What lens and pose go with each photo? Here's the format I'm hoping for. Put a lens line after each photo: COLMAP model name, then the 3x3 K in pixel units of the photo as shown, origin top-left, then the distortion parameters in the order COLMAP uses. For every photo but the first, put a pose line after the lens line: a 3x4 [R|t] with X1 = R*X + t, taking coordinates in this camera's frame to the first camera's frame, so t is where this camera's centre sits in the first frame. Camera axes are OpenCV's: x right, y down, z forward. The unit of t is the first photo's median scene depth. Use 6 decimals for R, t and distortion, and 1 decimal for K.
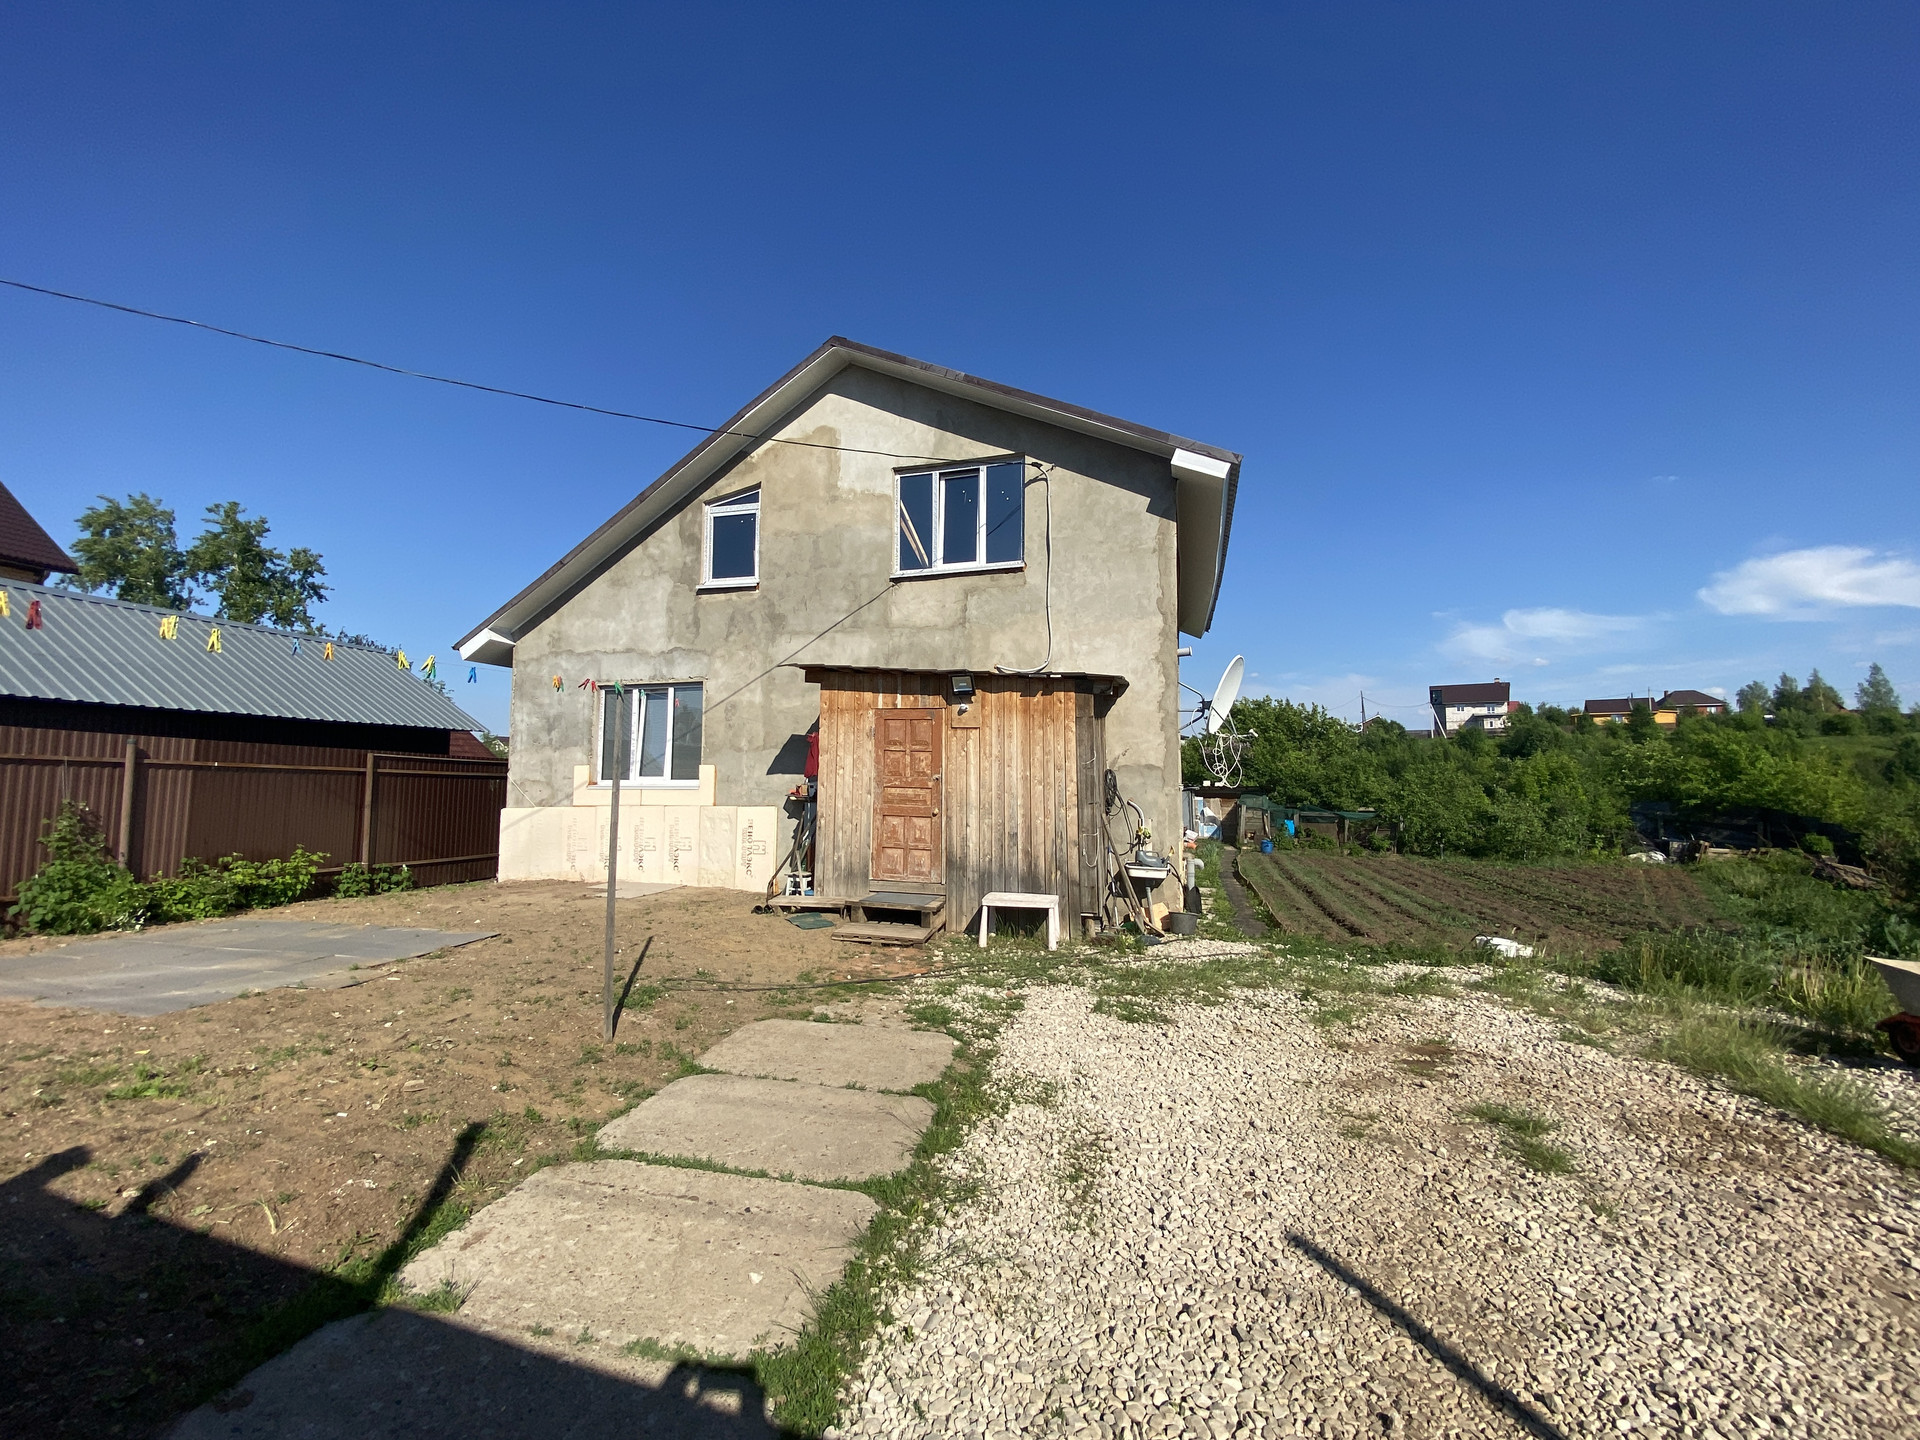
lens RADIAL K [[780.7, 0, 961.8], [0, 780.7, 723.9], [0, 0, 1]] dist [0.003234, -0.003821]
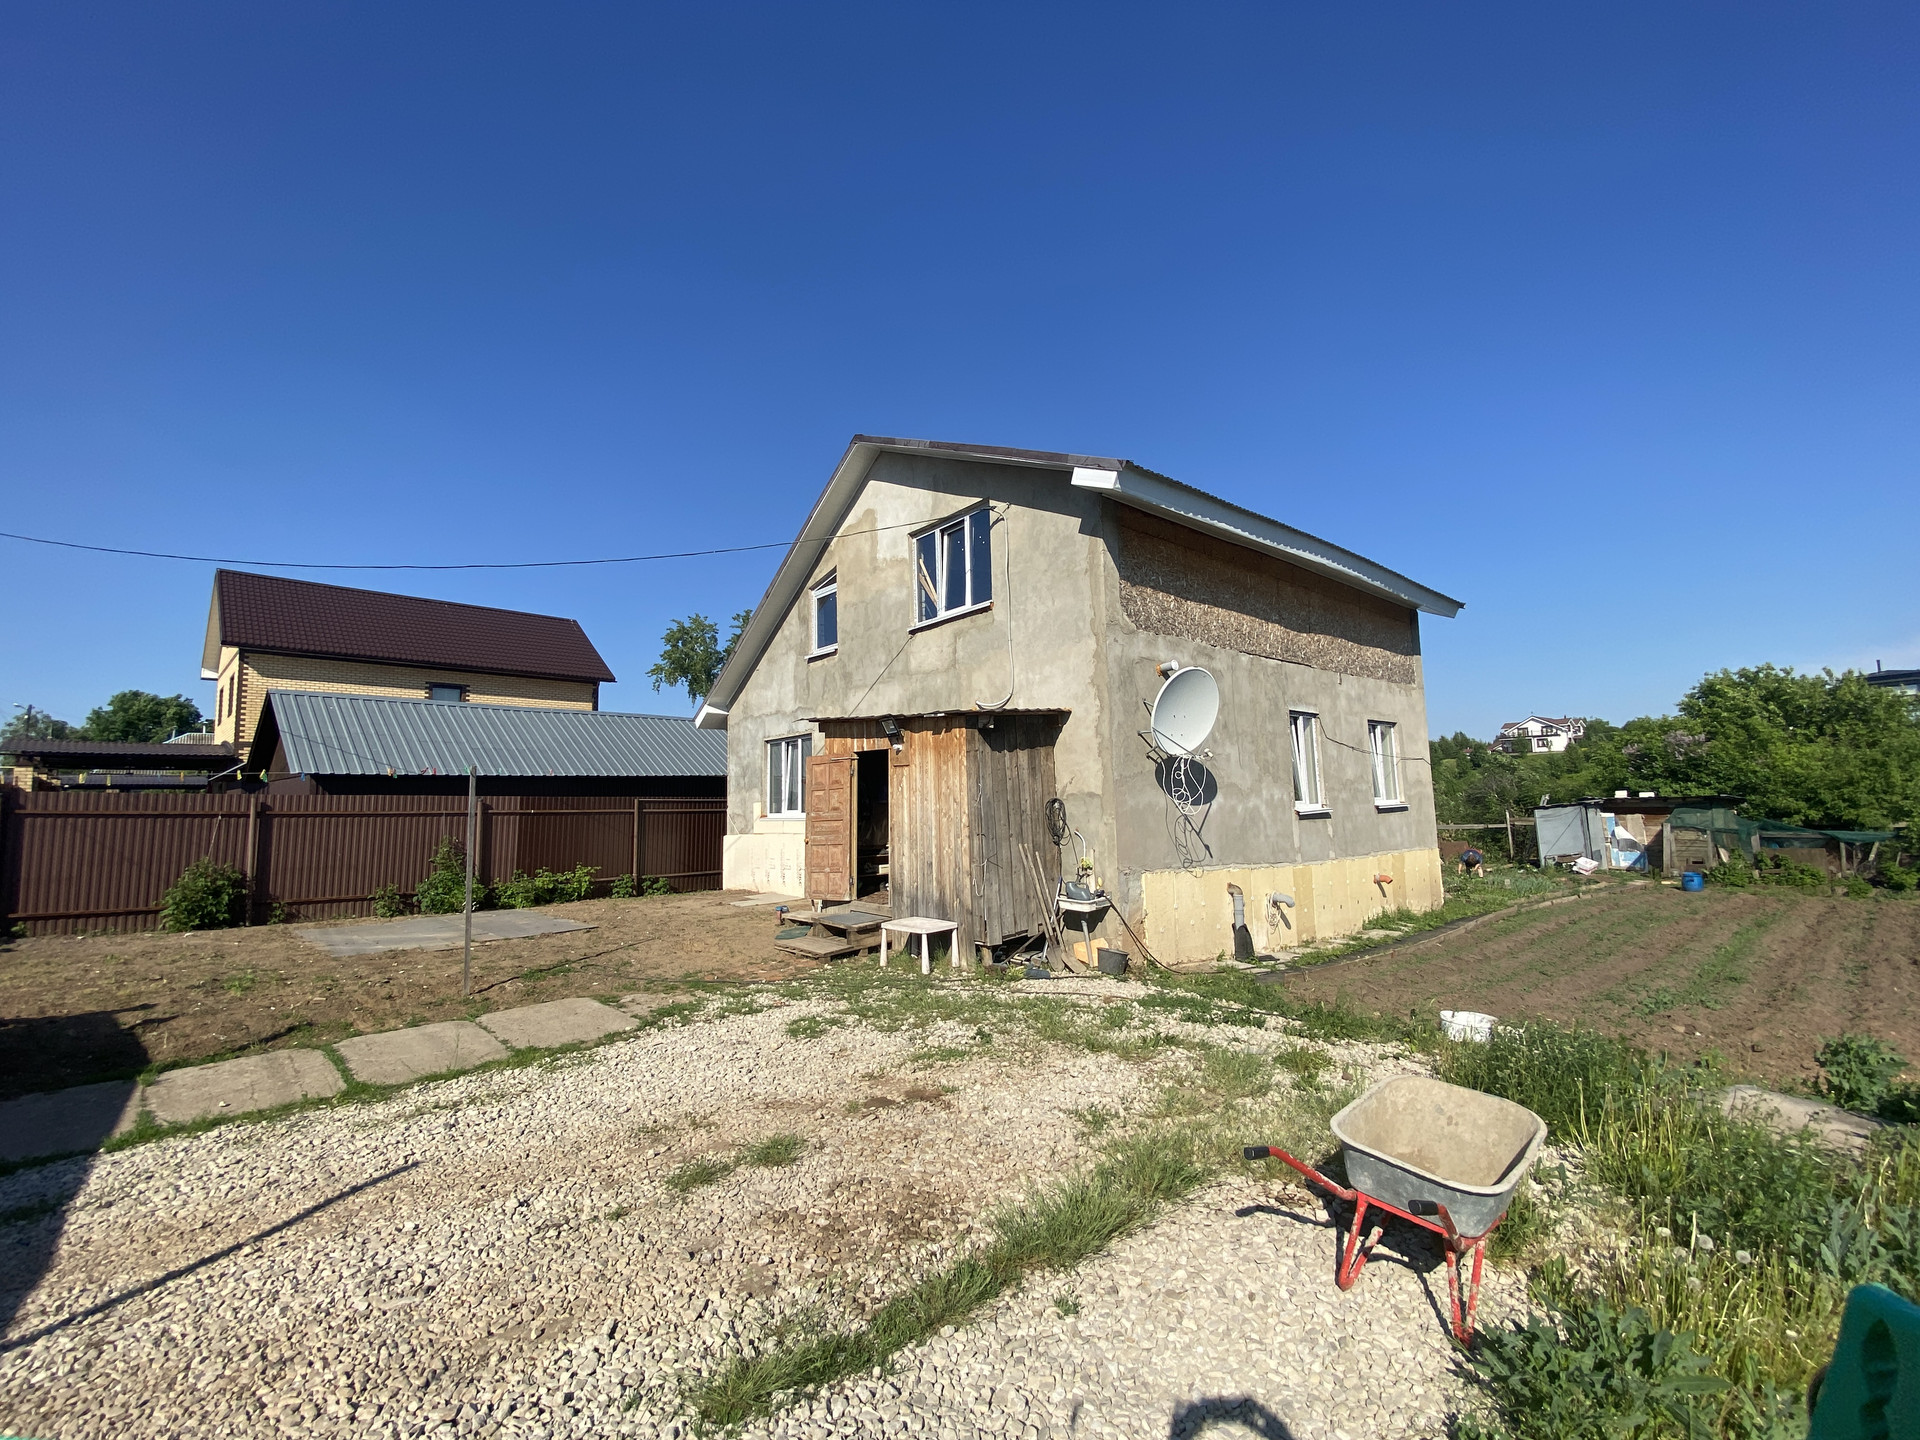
lens RADIAL K [[780.7, 0, 957.9], [0, 780.7, 717.3], [0, 0, 1]] dist [0.003234, -0.003821]
pose [[0.842755, -0.082690, -0.531909, 0.574162], [0.066062, 0.996549, -0.050254, -0.002231], [0.534229, 0.007213, 0.845309, 0.090282]]
